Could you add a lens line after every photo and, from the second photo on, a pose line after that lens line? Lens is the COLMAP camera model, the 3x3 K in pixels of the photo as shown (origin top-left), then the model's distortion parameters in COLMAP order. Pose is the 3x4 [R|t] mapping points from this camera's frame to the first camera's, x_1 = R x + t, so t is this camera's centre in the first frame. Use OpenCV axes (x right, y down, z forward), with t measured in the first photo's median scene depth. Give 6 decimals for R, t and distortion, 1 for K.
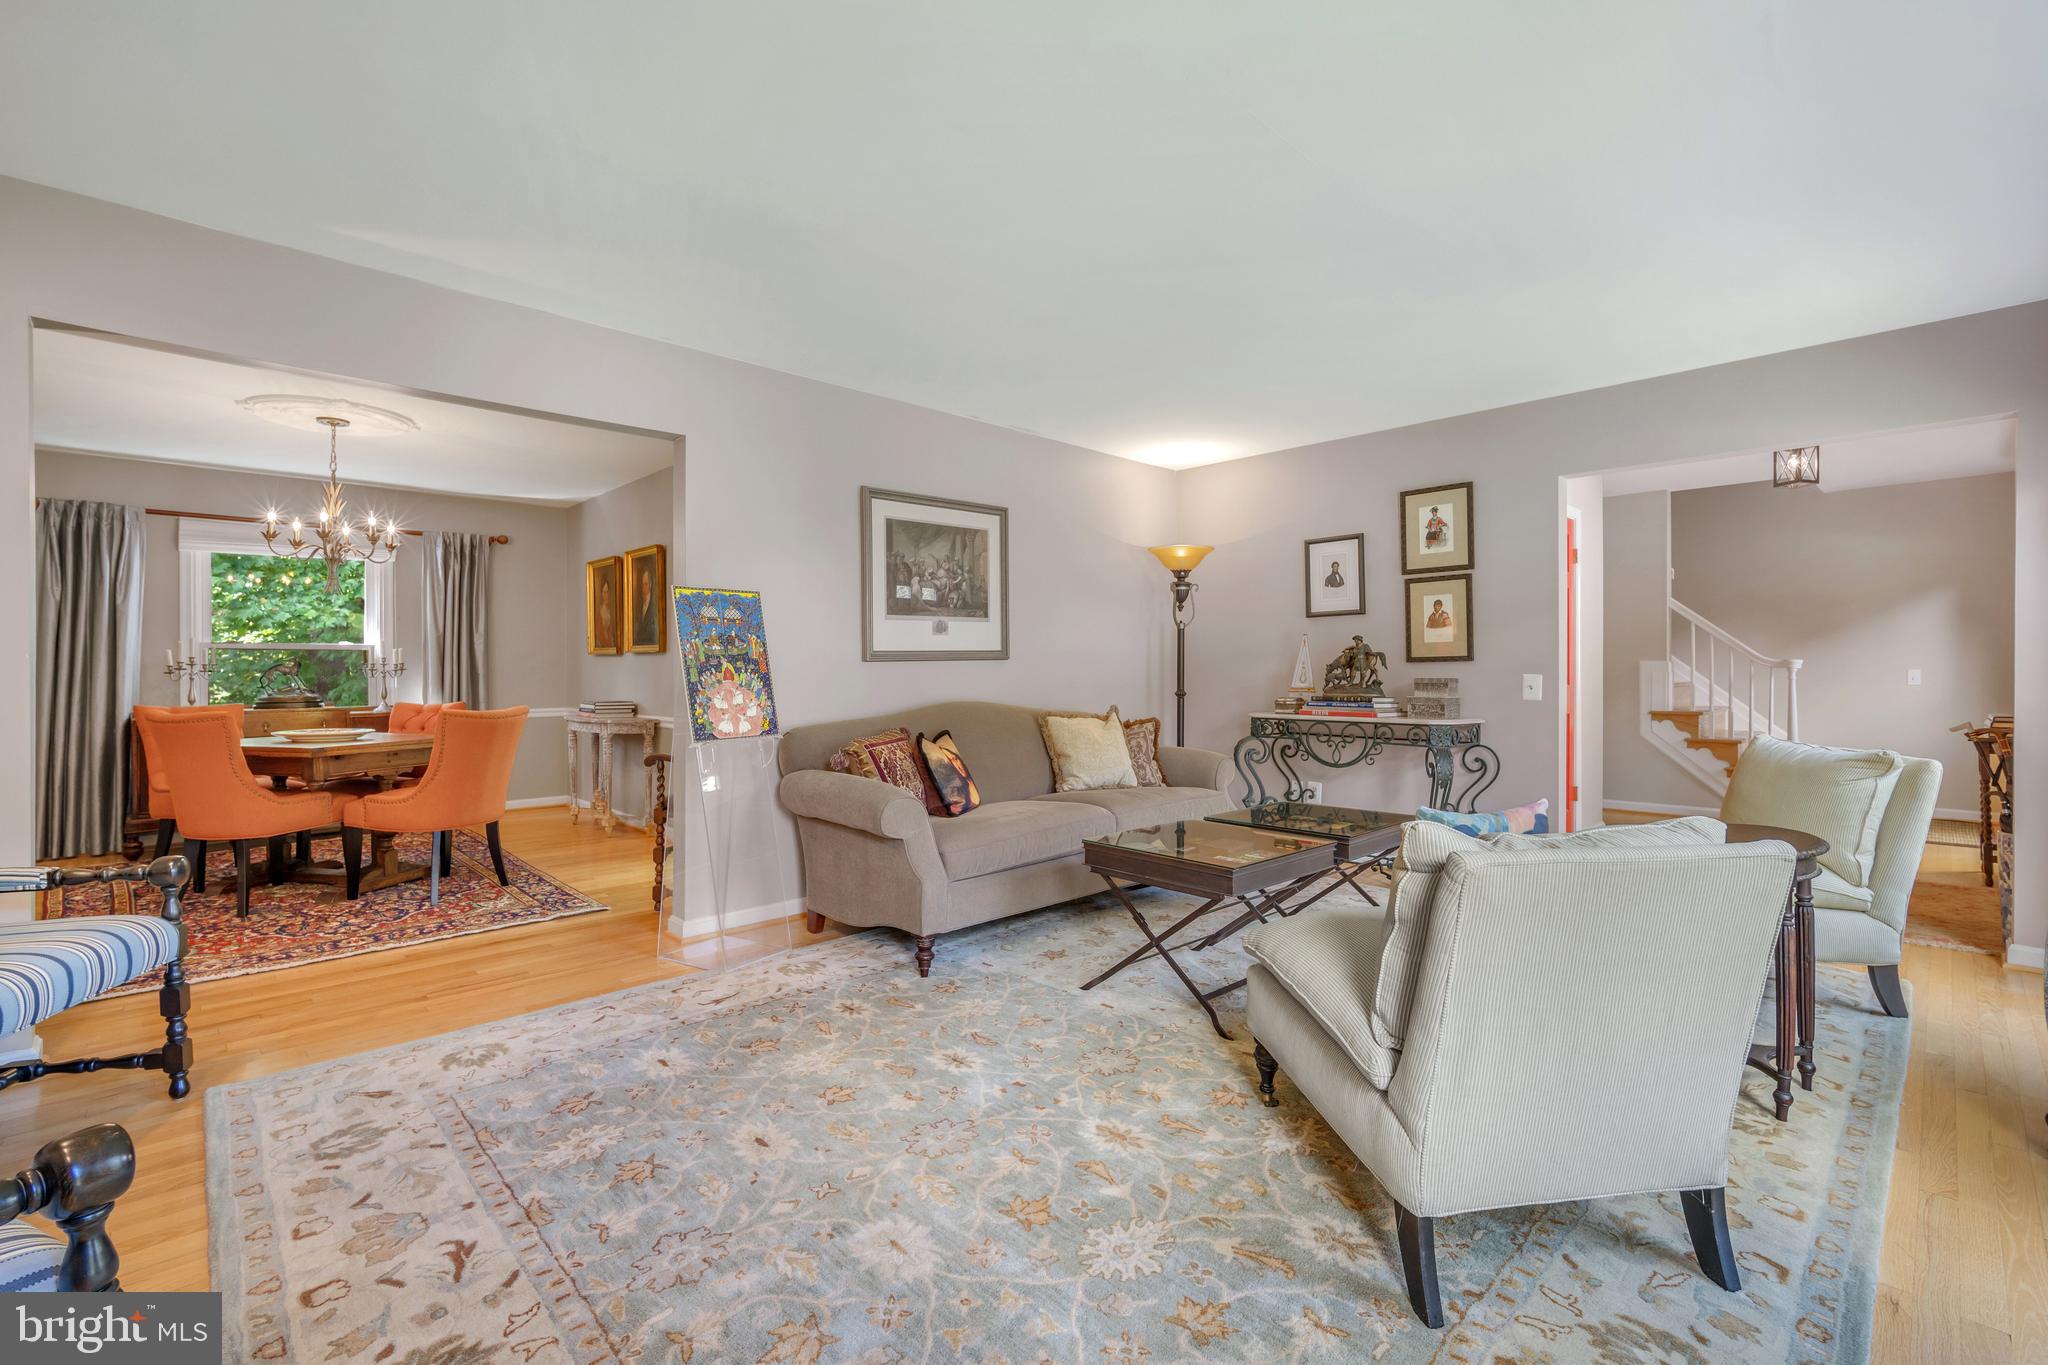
lens RADIAL K [[899.3, 0, 1027.6], [0, 899.3, 671.6], [0, 0, 1]] dist [-0.016029, 0.003388]
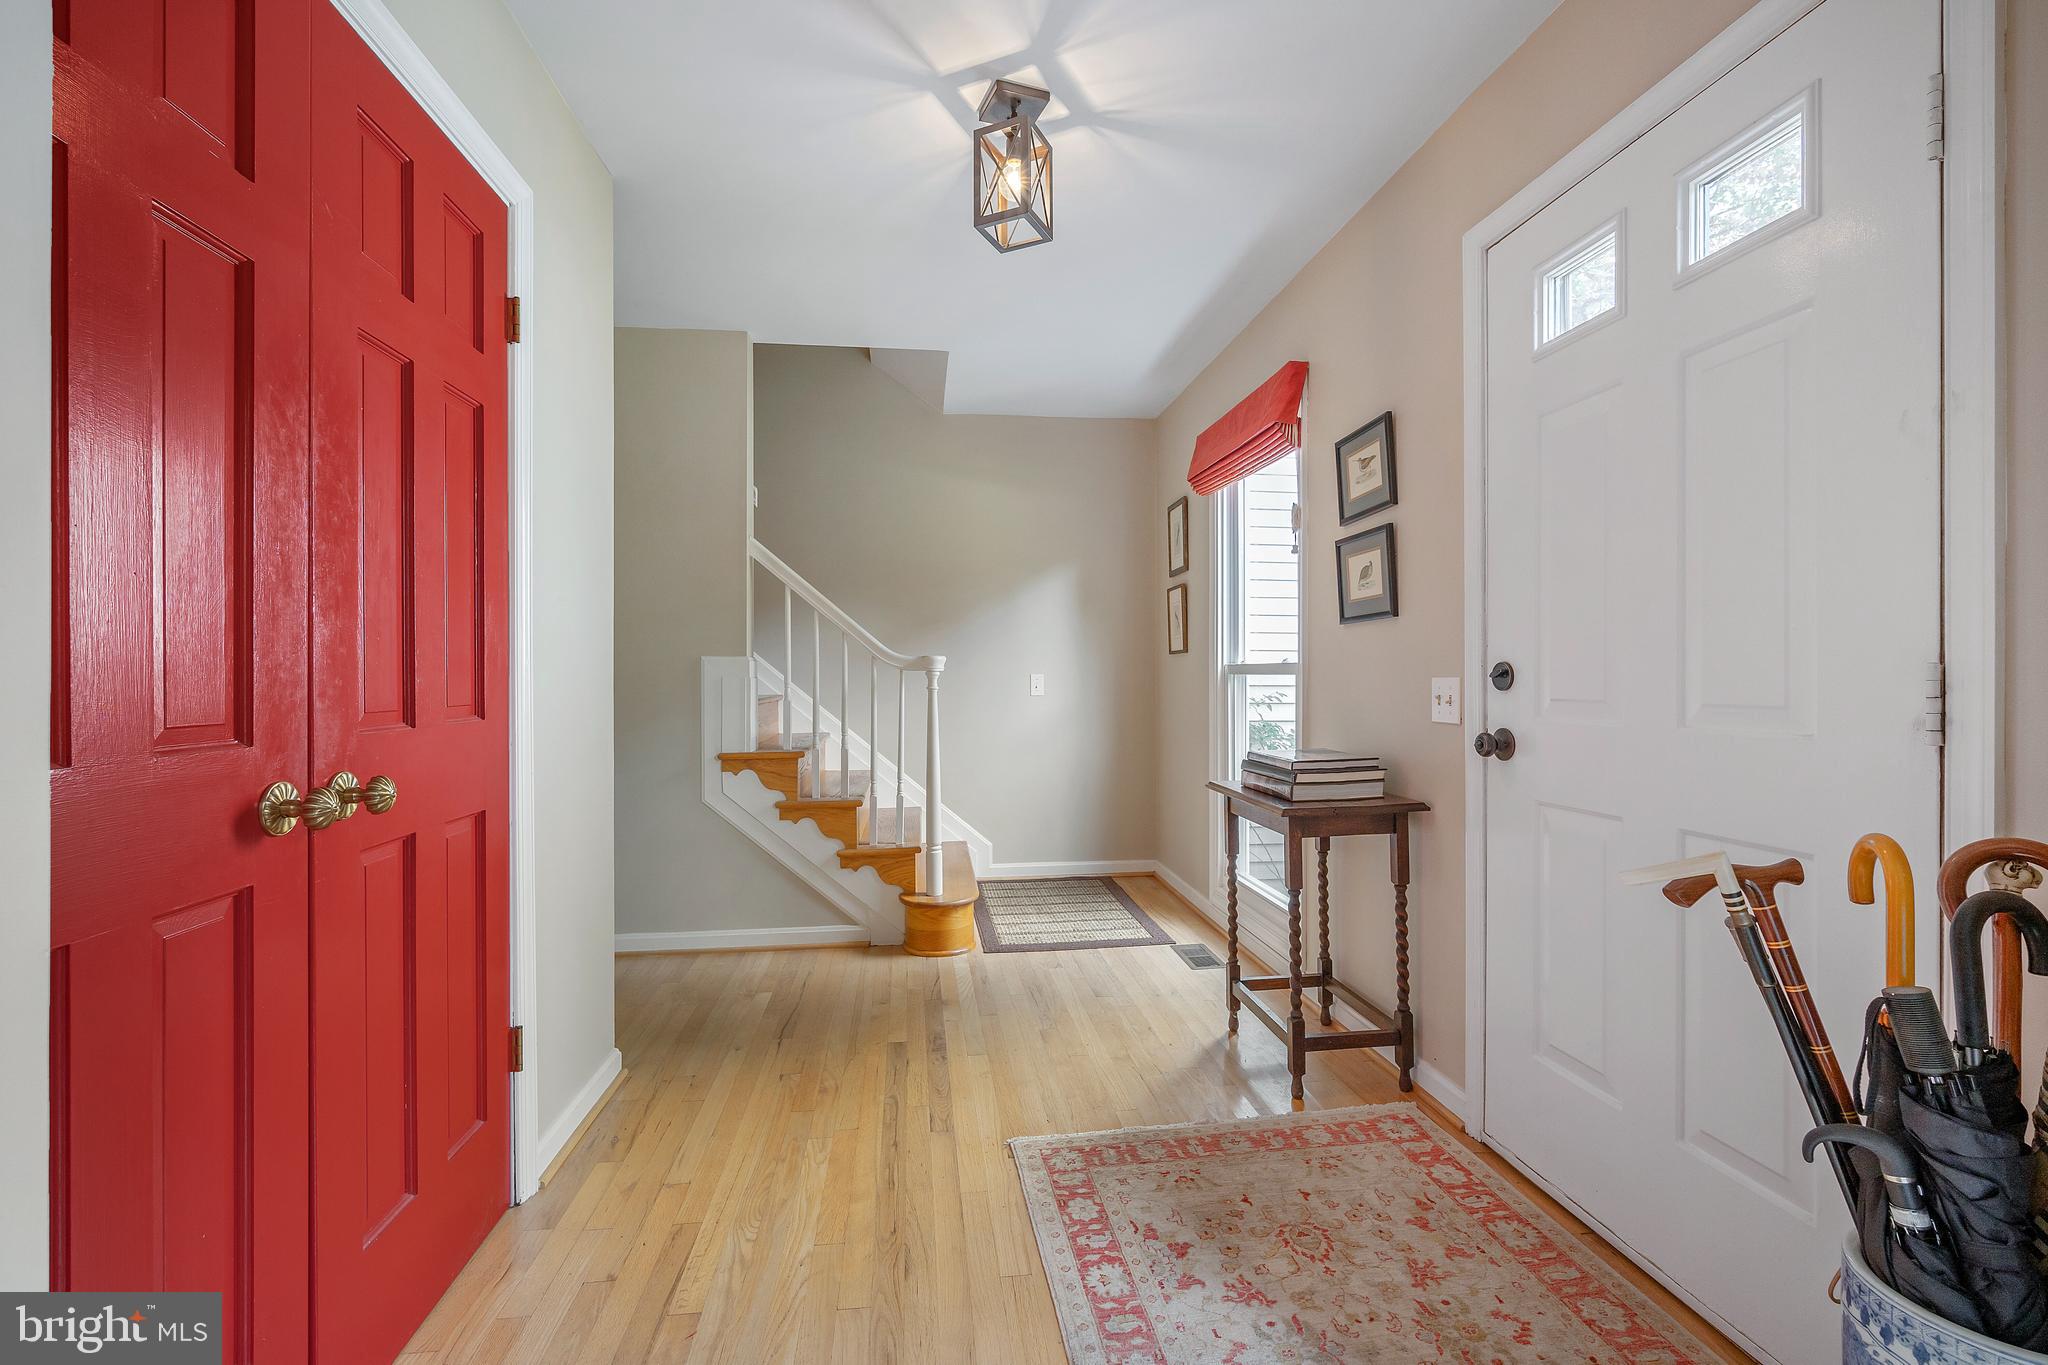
lens RADIAL K [[899.3, 0, 1020.1], [0, 899.3, 680.2], [0, 0, 1]] dist [-0.016029, 0.003388]
pose [[0.603323, 0.000876, 0.797496, 0.540706], [0.001503, 0.999996, -0.002235, 0.004831], [-0.797496, 0.002547, 0.603319, 0.763166]]
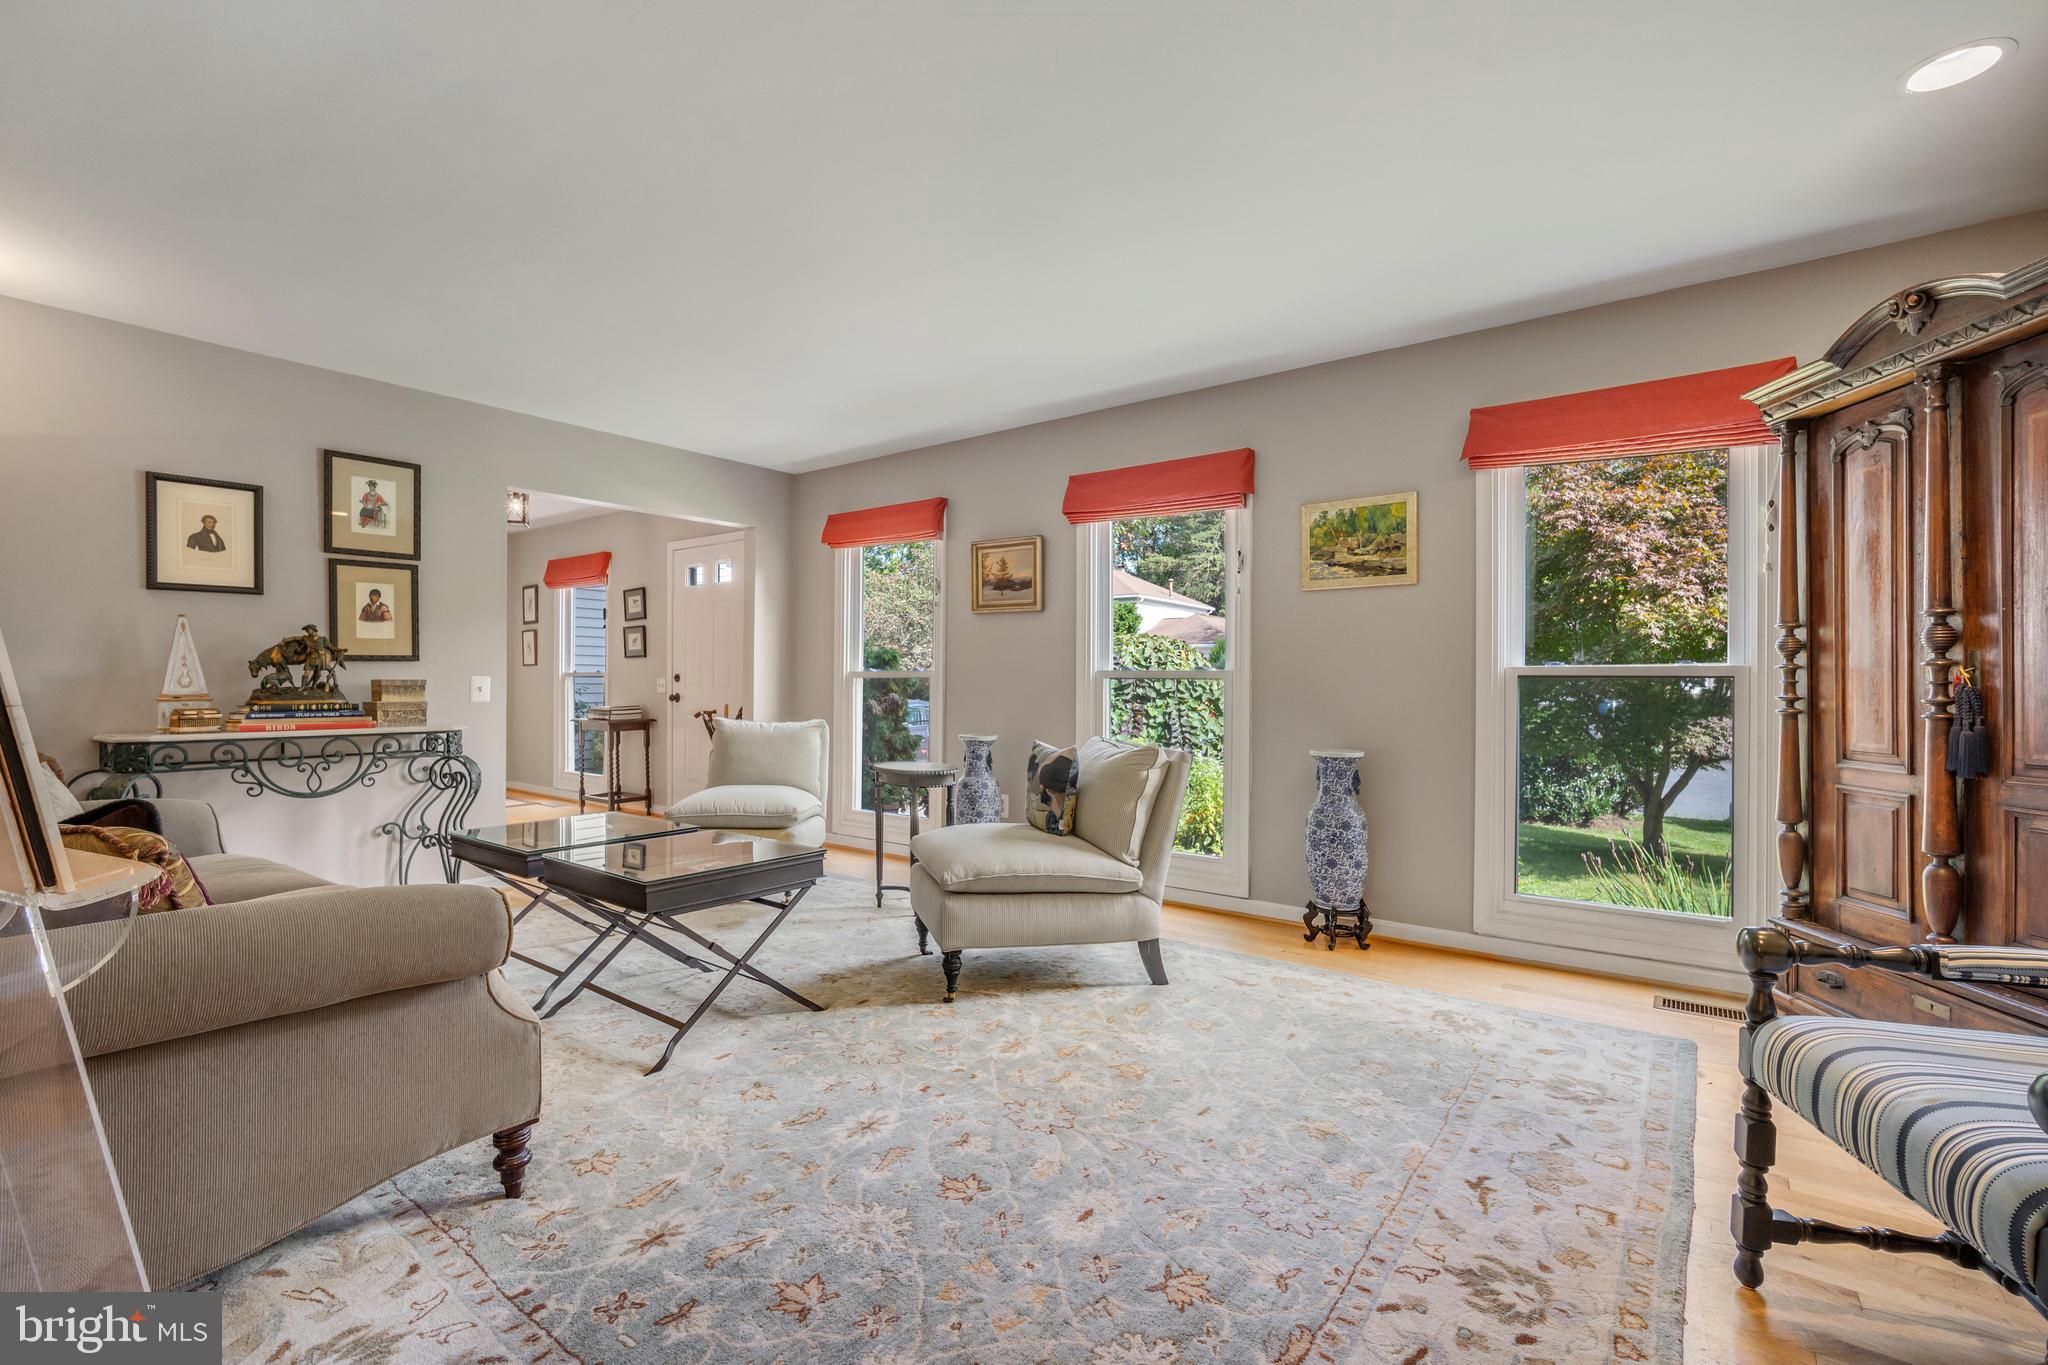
lens RADIAL K [[899.3, 0, 1036.3], [0, 899.3, 672.2], [0, 0, 1]] dist [-0.016029, 0.003388]
pose [[-0.167087, 0.011306, 0.985877, -0.486868], [0.000480, 0.999935, -0.011386, 0.009696], [-0.985942, -0.001430, -0.167081, 0.512497]]
